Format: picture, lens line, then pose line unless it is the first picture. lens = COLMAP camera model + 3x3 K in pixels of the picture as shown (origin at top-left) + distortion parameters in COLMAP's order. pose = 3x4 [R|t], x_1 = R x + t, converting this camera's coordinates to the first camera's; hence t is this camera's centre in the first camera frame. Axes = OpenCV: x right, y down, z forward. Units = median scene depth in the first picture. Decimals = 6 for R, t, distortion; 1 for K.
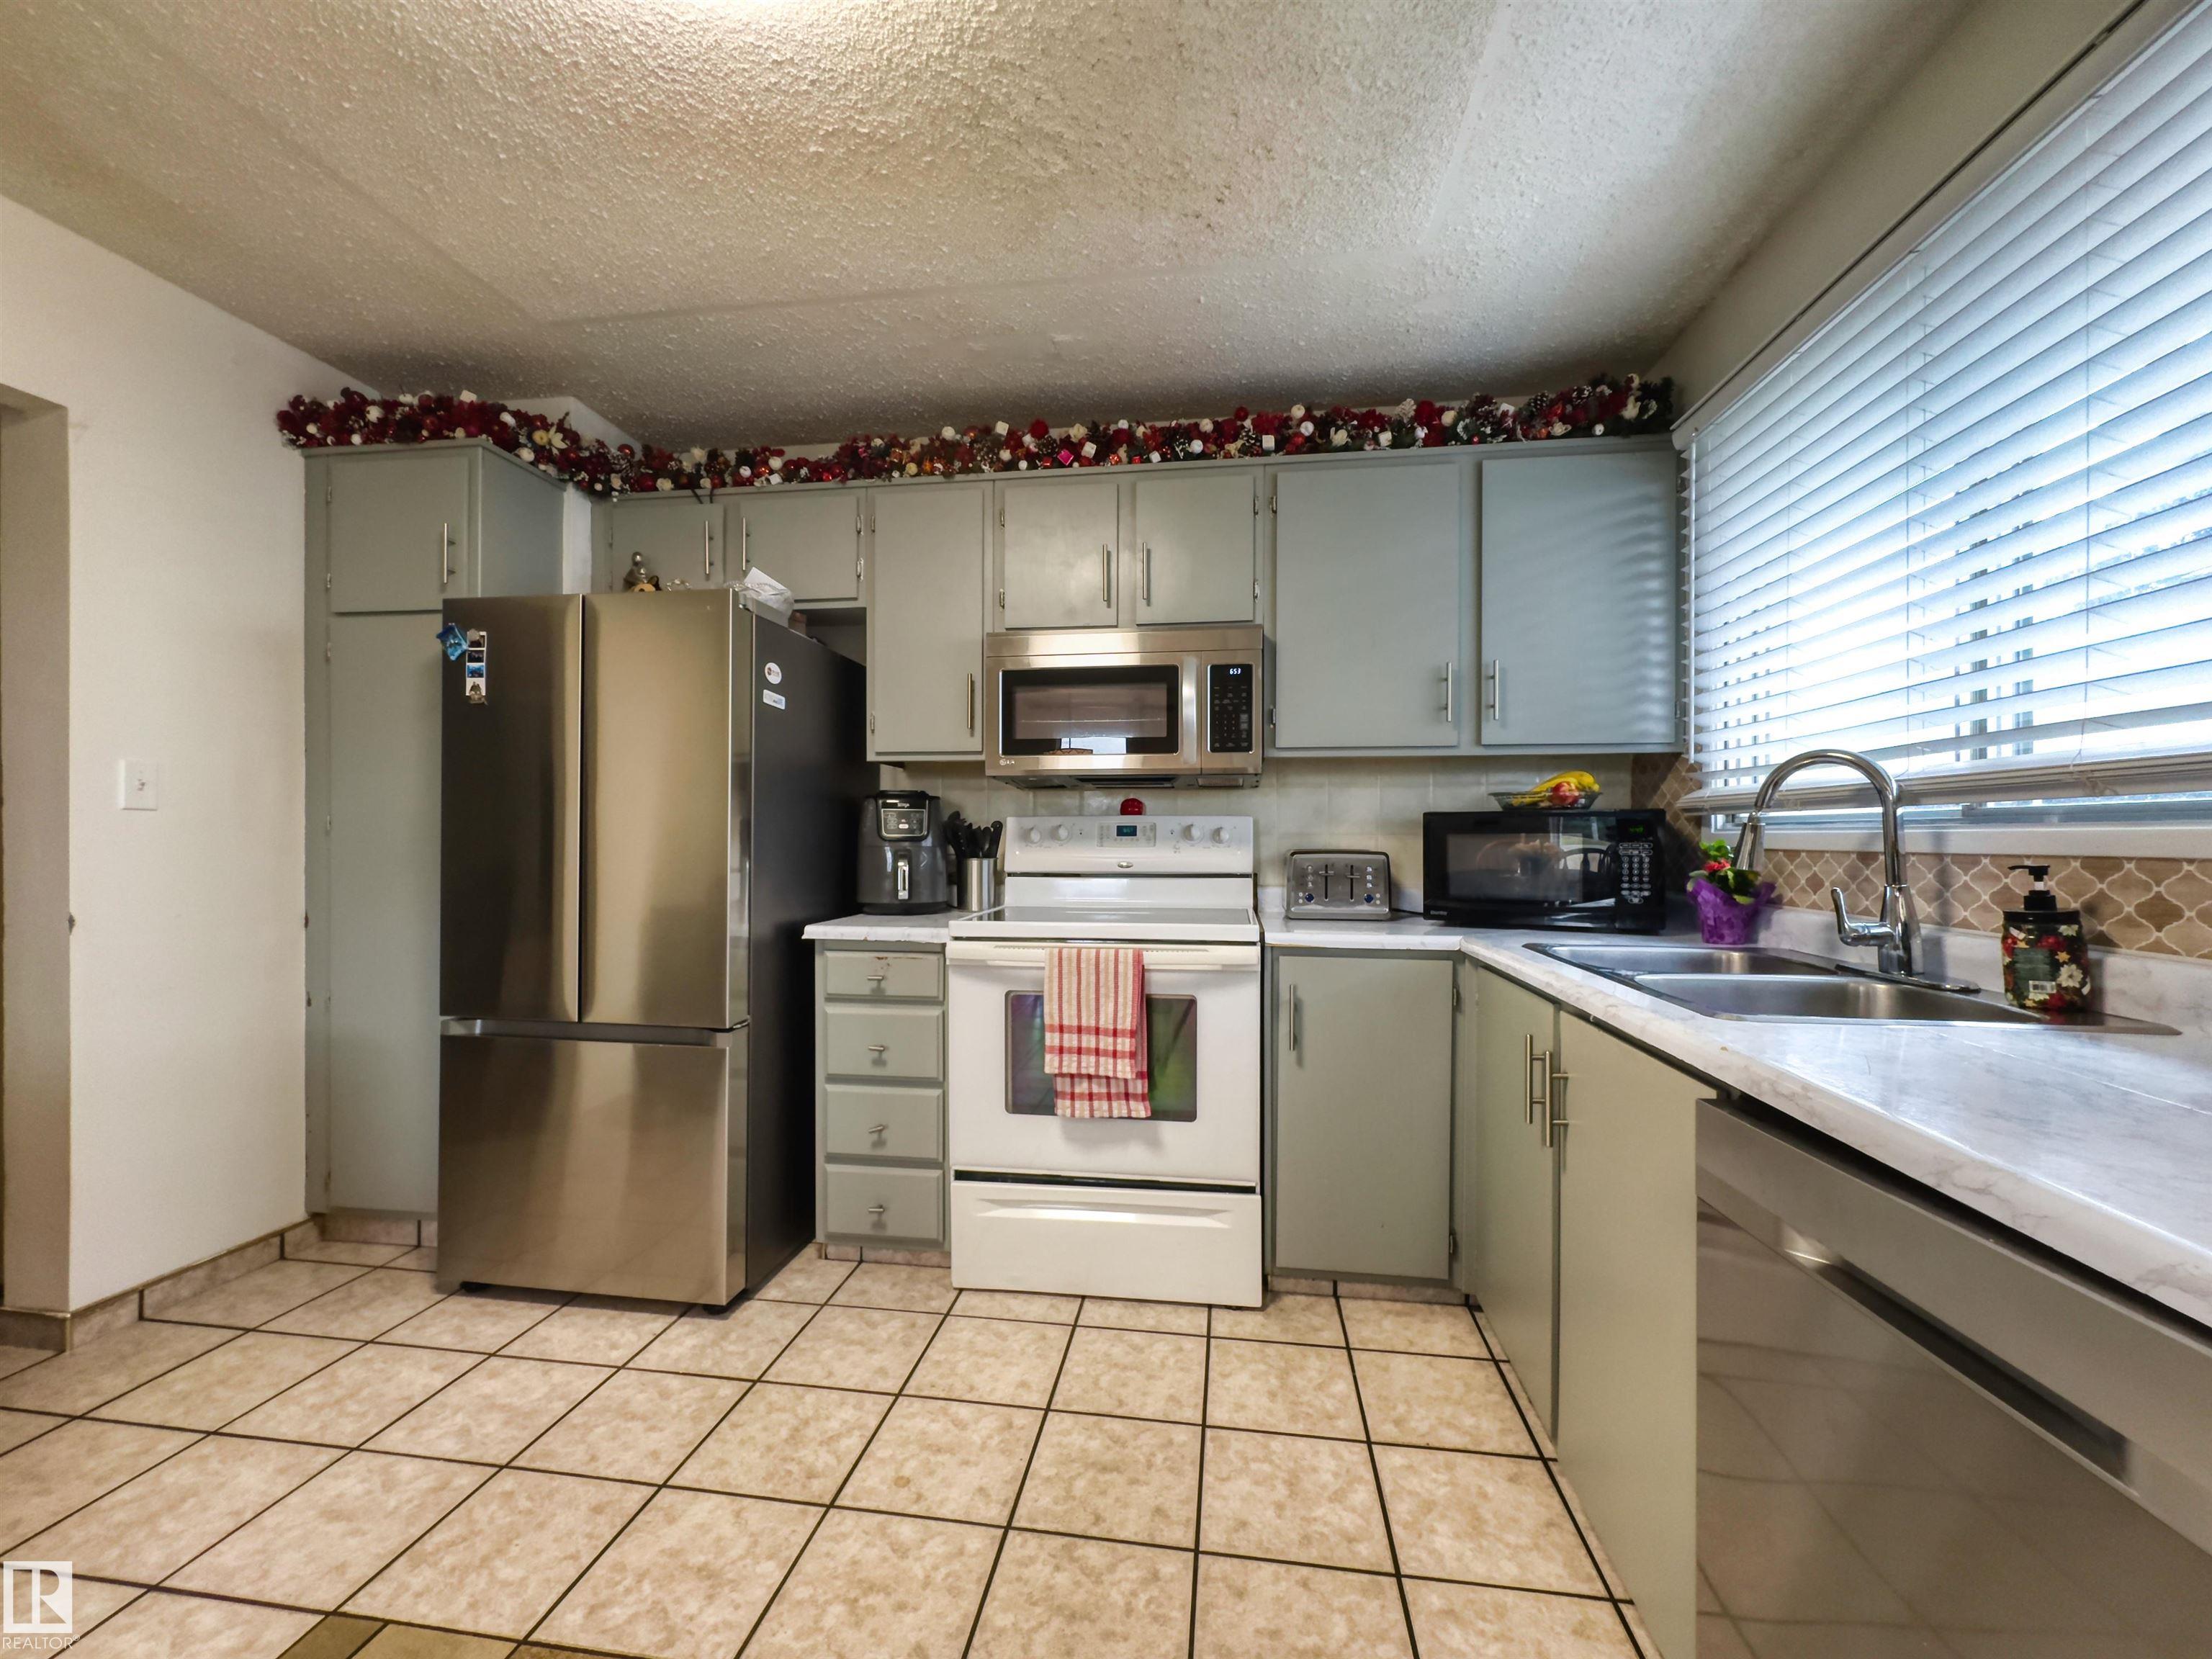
lens RADIAL K [[893.3, 0, 1103.1], [0, 893.3, 835.8], [0, 0, 1]] dist [-0.000970, 0.000176]
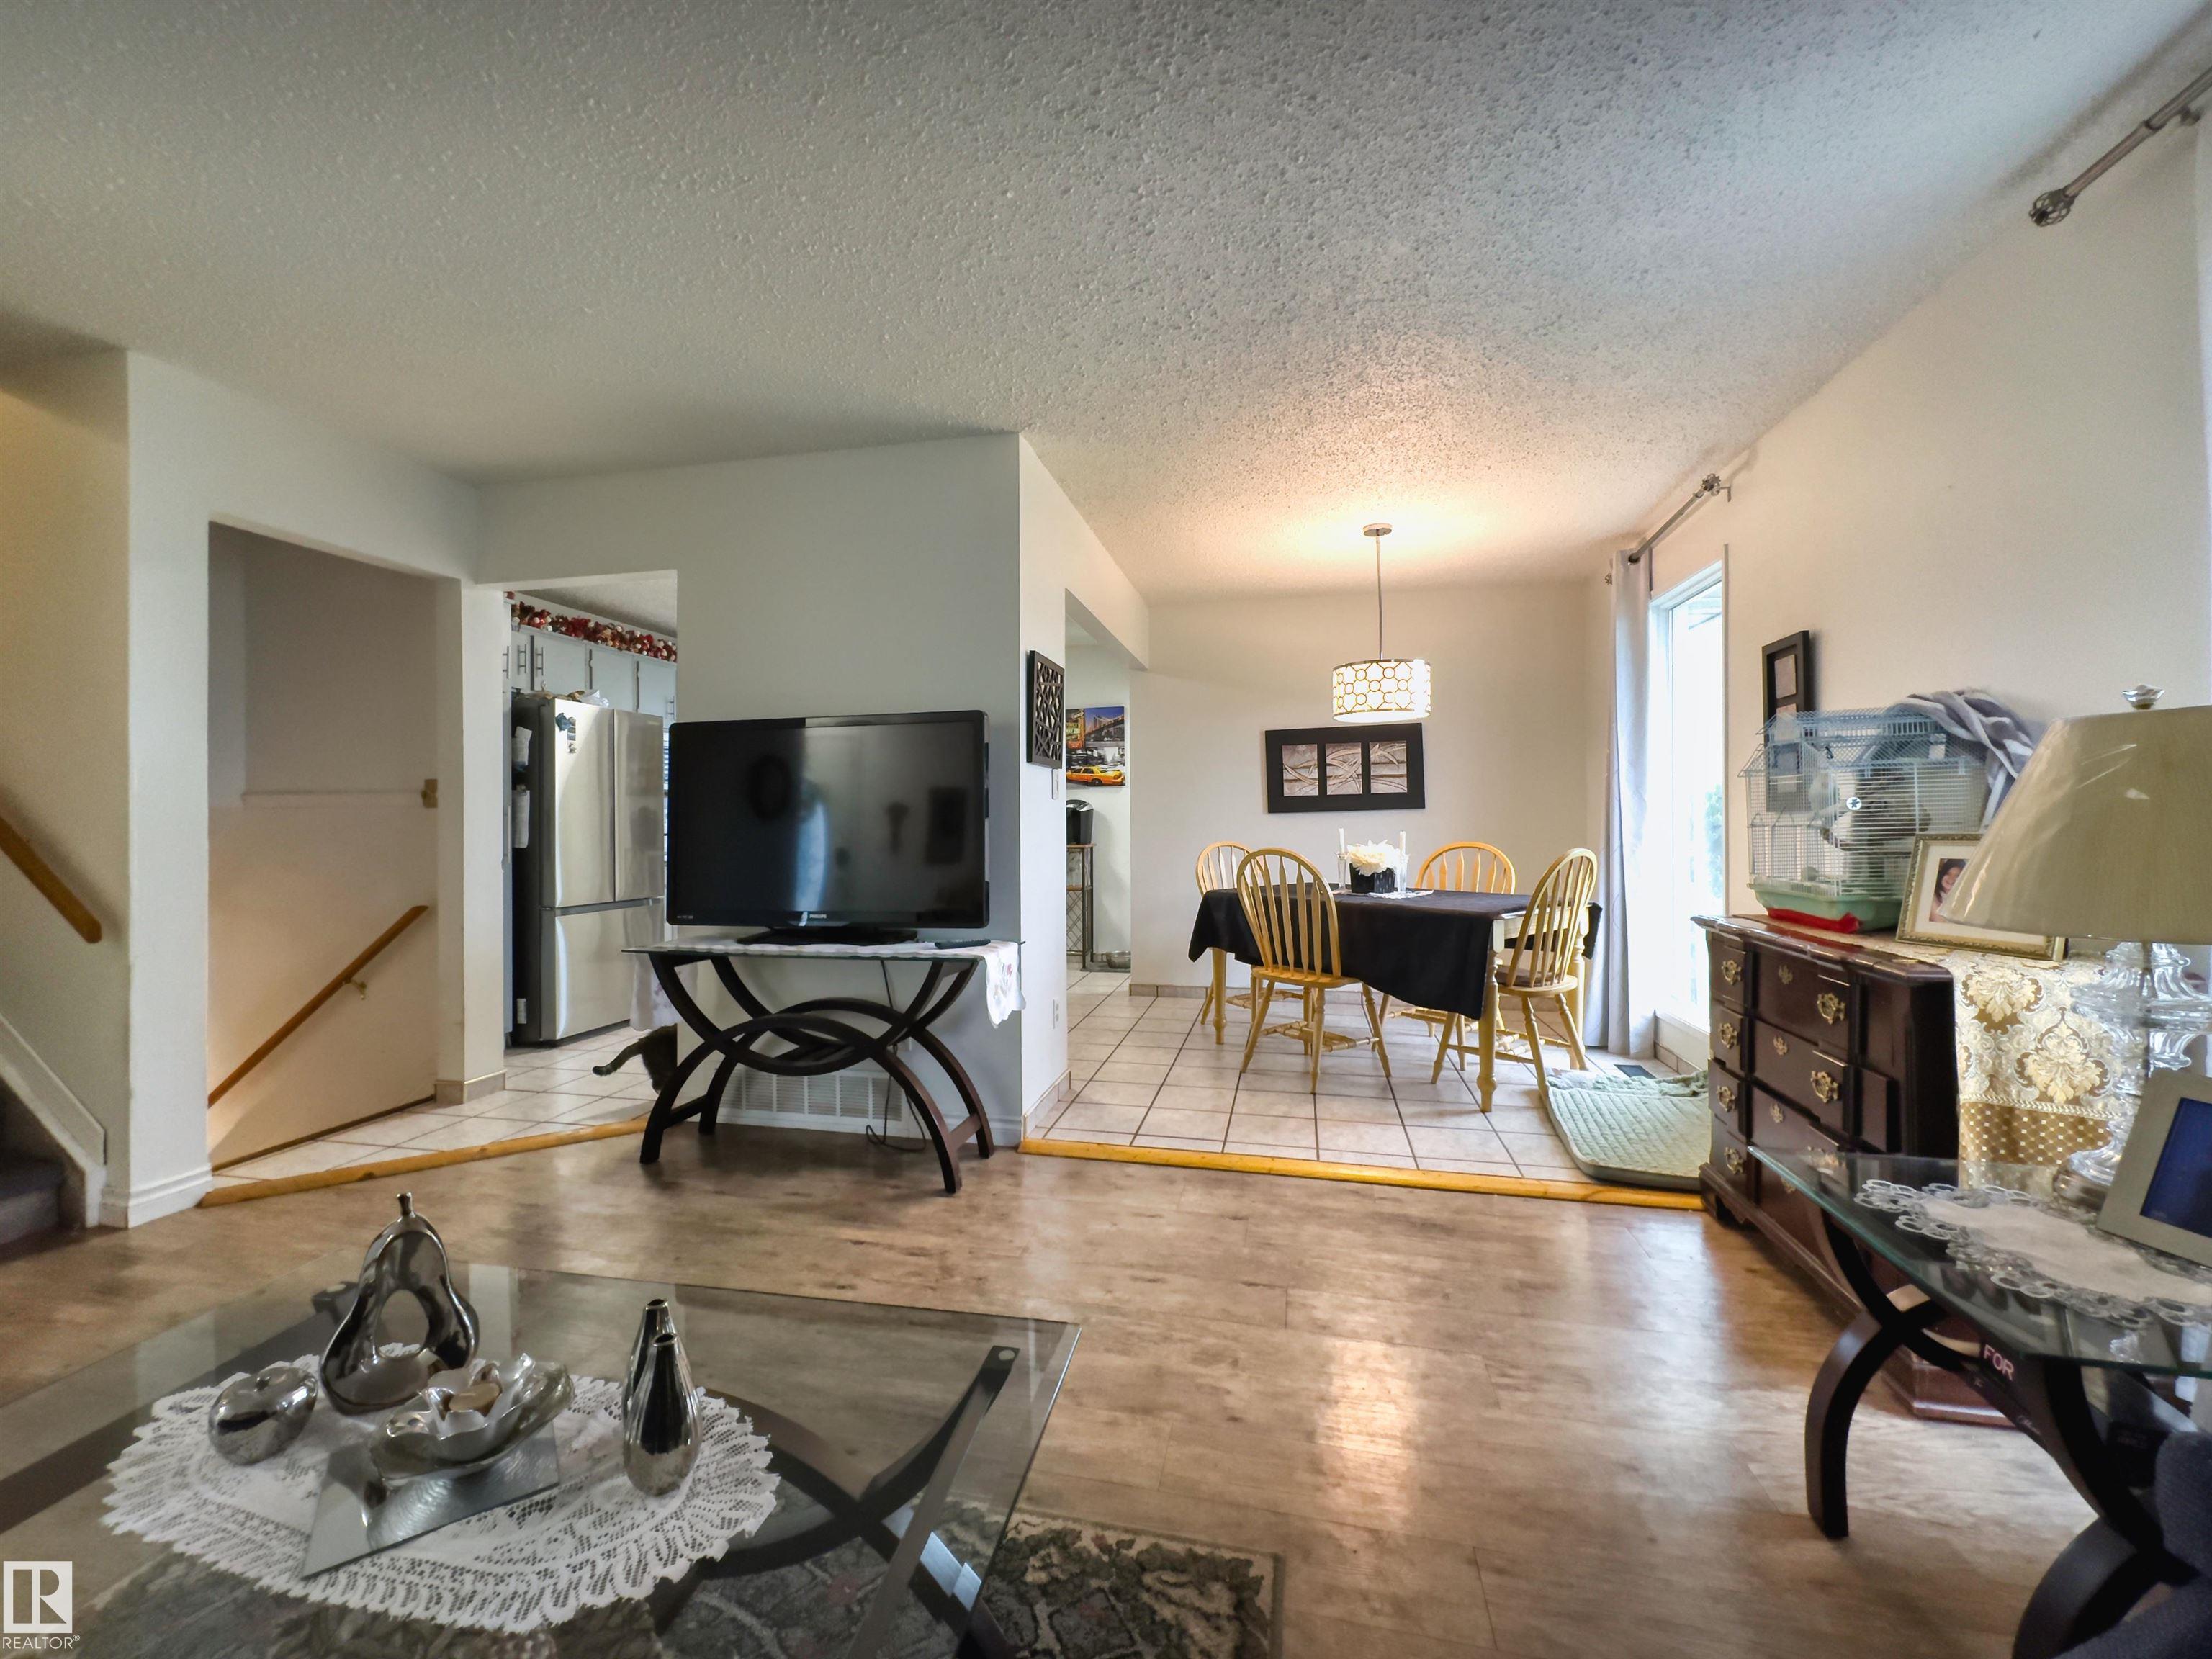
lens RADIAL K [[893.3, 0, 1101.6], [0, 893.3, 817.5], [0, 0, 1]] dist [-0.000970, 0.000176]
pose [[0.068367, -0.003363, 0.997655, -2.572214], [0.005074, 0.999983, 0.003023, -0.005424], [-0.997647, 0.004855, 0.068383, -0.327614]]
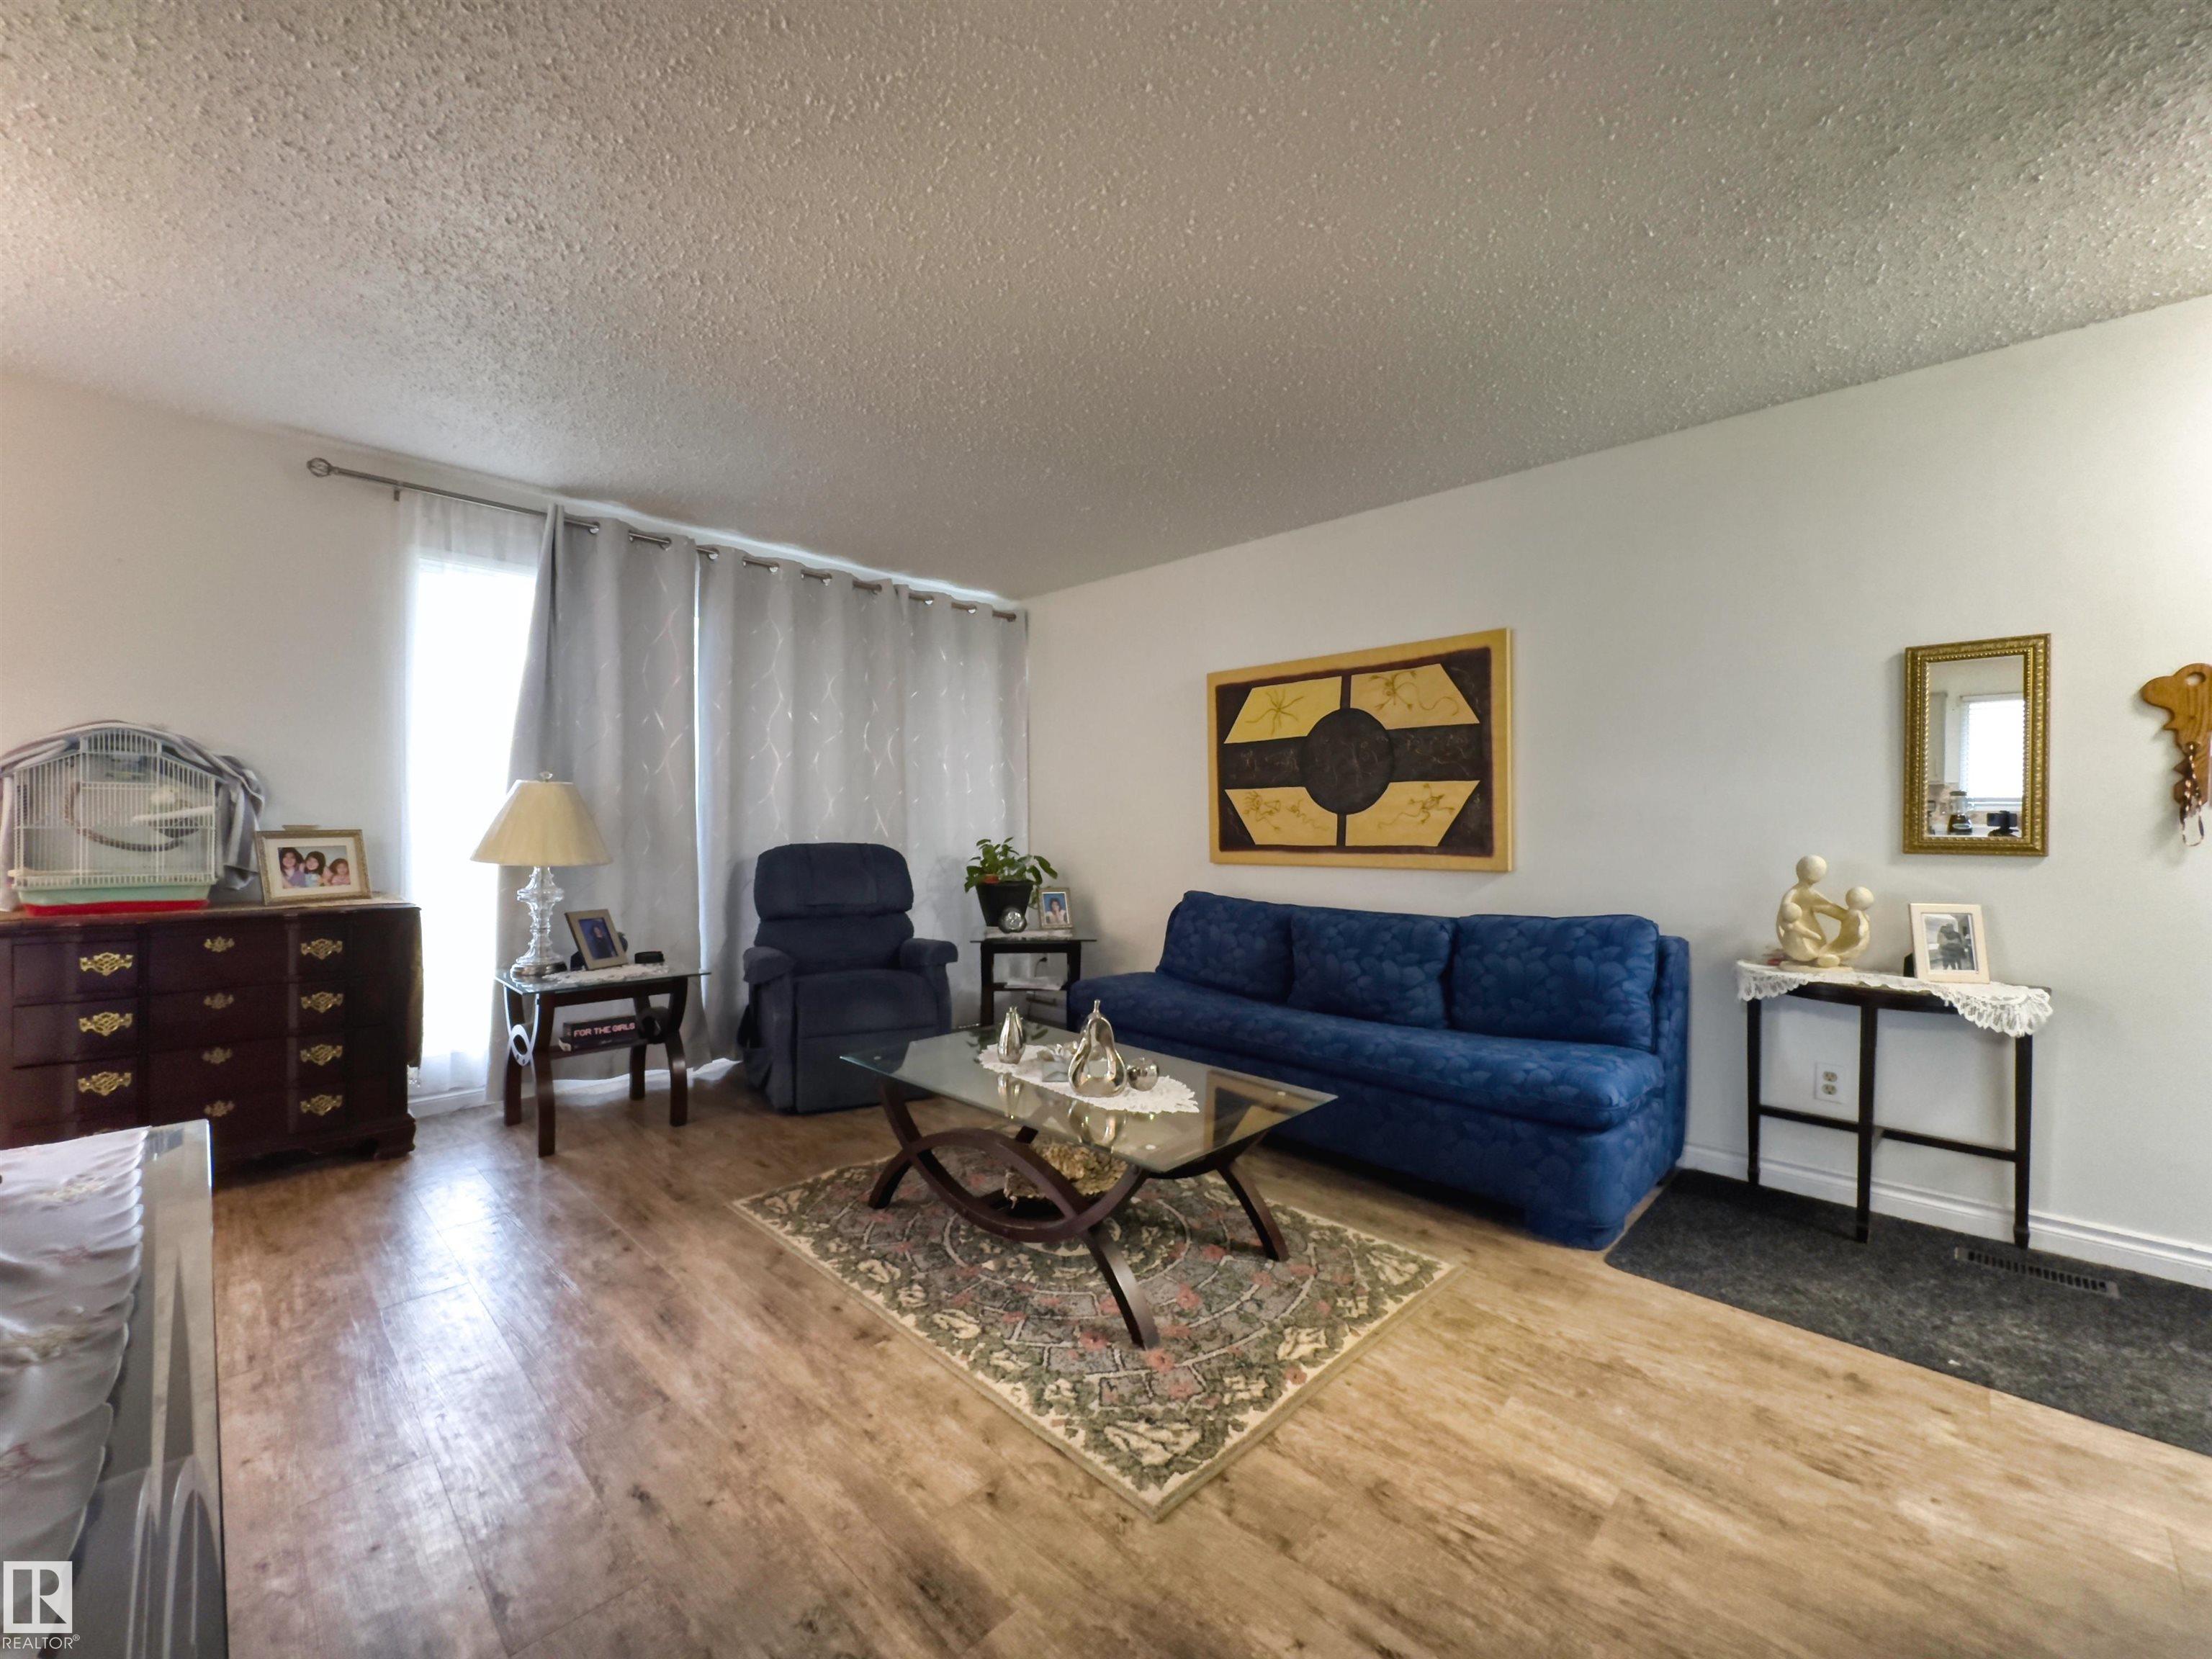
lens RADIAL K [[893.3, 0, 1094.5], [0, 893.3, 841.8], [0, 0, 1]] dist [-0.000970, 0.000176]
pose [[-0.596702, 0.007126, -0.802431, -1.313357], [-0.009352, 0.999831, 0.015834, 0.001041], [0.802408, 0.016952, -0.596535, 0.670603]]
